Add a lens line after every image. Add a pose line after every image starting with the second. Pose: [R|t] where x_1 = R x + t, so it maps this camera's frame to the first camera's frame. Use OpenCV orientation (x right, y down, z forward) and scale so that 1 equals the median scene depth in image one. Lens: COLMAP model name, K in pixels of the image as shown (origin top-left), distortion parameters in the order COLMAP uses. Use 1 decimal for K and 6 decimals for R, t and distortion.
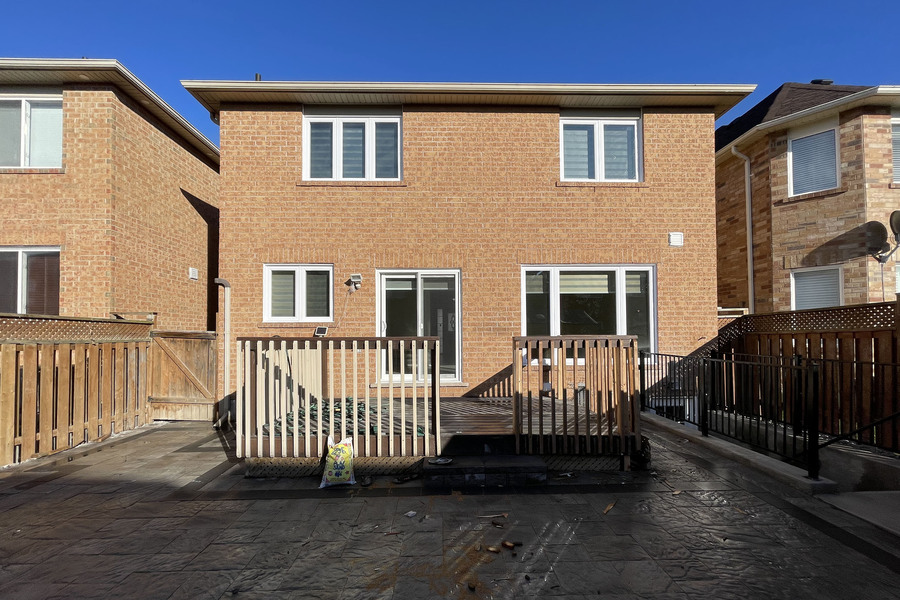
lens RADIAL K [[362.9, 0, 446.5], [0, 362.9, 316.2], [0, 0, 1]] dist [-0.002559, -0.000665]
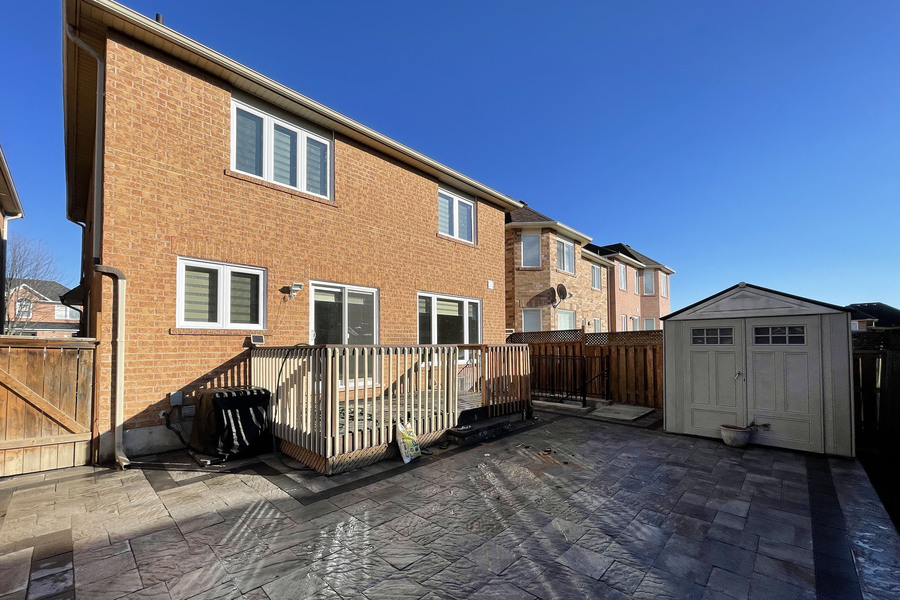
lens RADIAL K [[362.9, 0, 446.5], [0, 362.9, 316.2], [0, 0, 1]] dist [-0.002559, -0.000665]
pose [[0.707248, 0.055992, 0.704745, -0.635009], [-0.036232, 0.998419, -0.042964, 0.003743], [-0.706037, 0.004852, 0.708159, -0.003755]]
